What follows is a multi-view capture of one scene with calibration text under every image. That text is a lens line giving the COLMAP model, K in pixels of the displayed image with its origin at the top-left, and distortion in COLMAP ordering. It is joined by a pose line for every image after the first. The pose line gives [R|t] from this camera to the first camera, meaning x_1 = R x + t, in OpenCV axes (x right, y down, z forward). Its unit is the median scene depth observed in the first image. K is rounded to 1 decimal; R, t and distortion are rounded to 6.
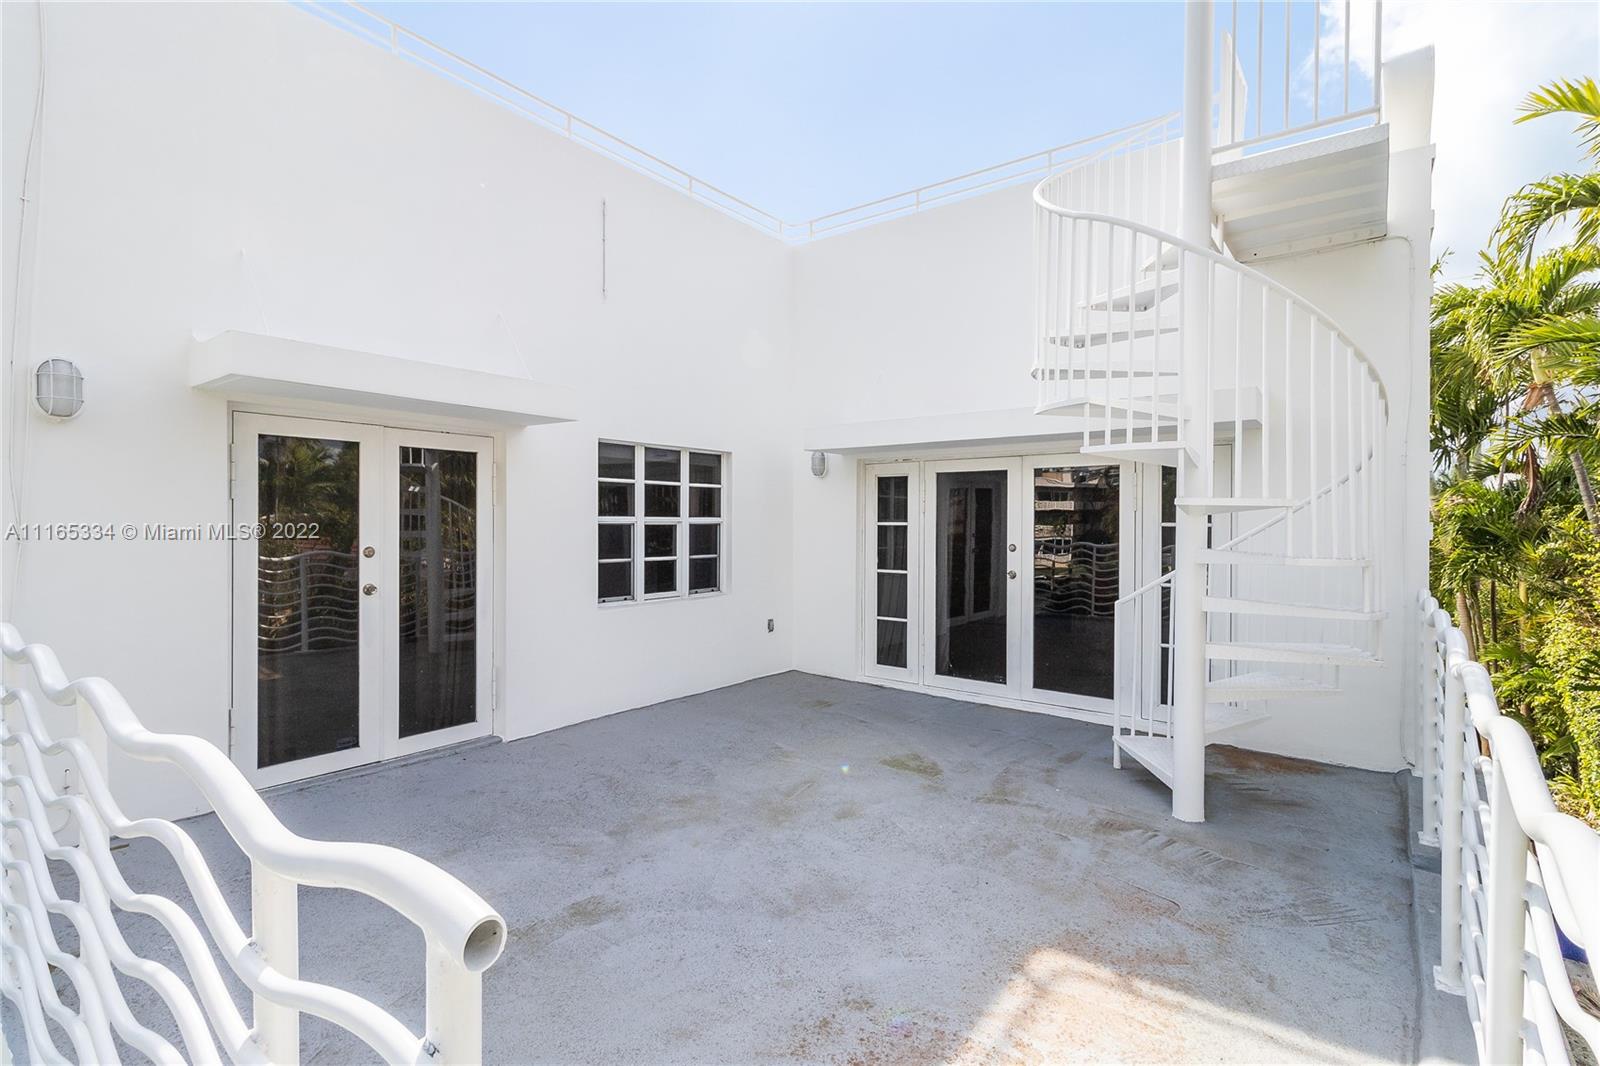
lens RADIAL K [[749.3, 0, 792.0], [0, 749.3, 524.2], [0, 0, 1]] dist [-0.002061, -0.000401]
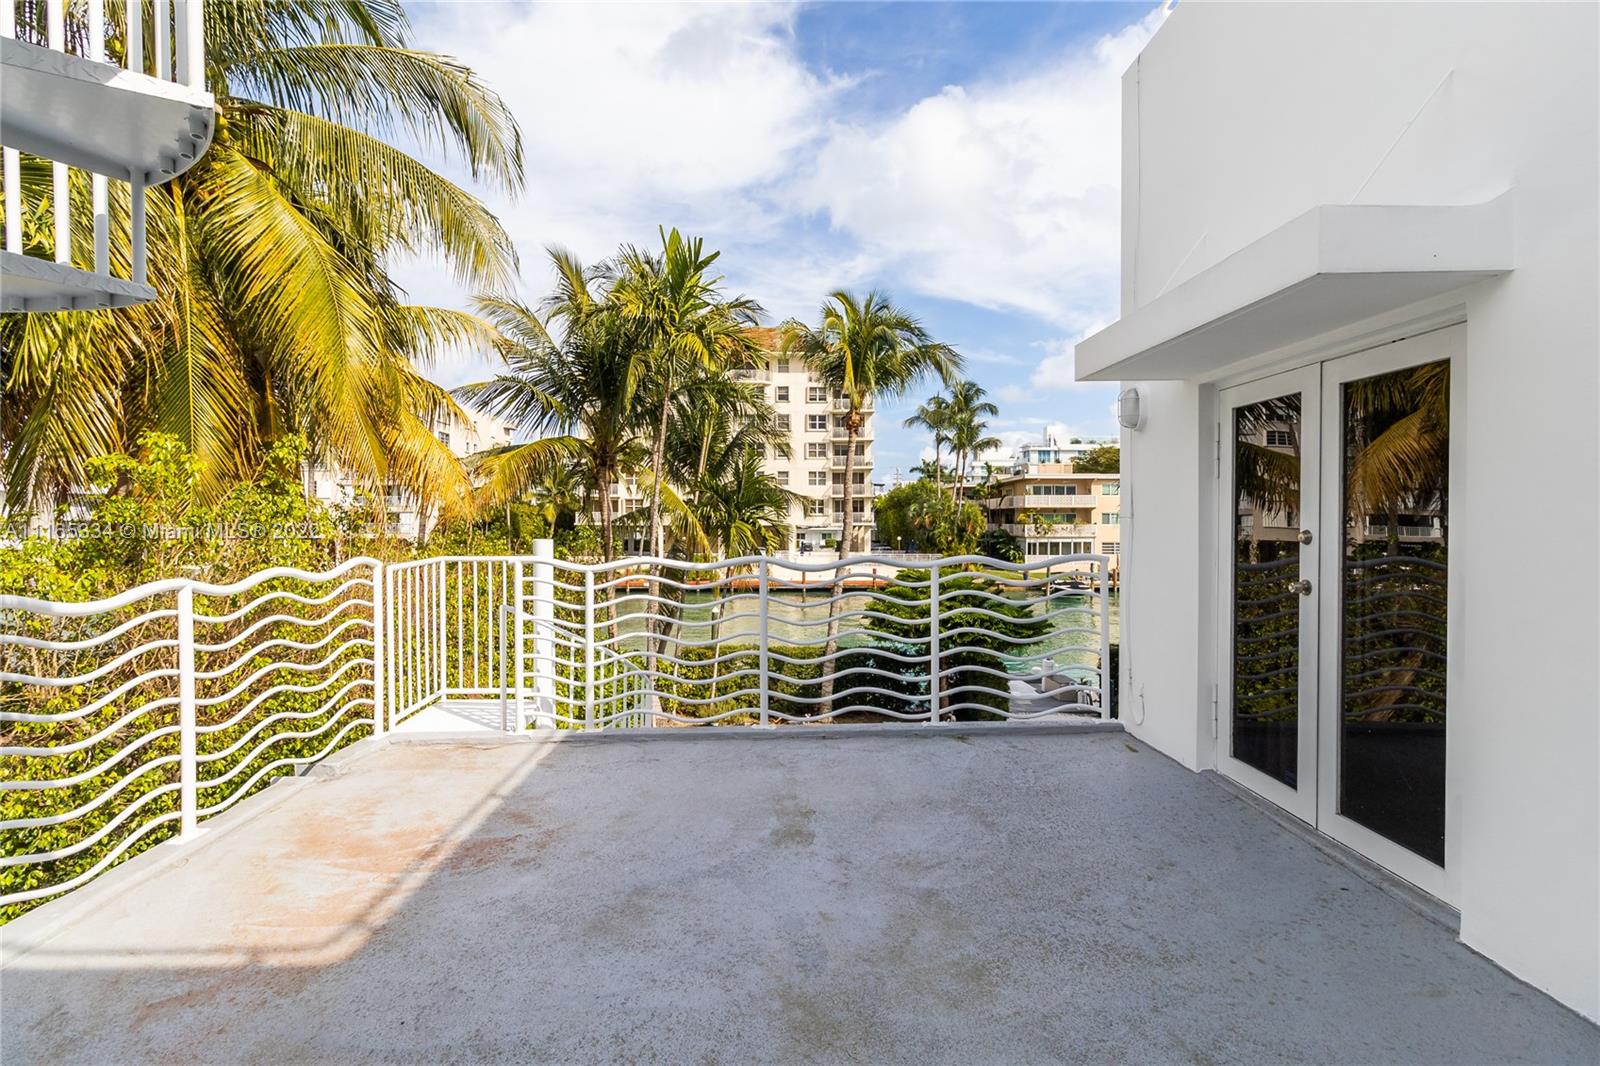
lens RADIAL K [[749.3, 0, 792.0], [0, 749.3, 524.2], [0, 0, 1]] dist [-0.002061, -0.000401]
pose [[-0.777974, -0.003313, -0.628288, 0.285242], [-0.008841, 0.999945, 0.005674, 0.023809], [0.628235, 0.009968, -0.777960, 1.200784]]
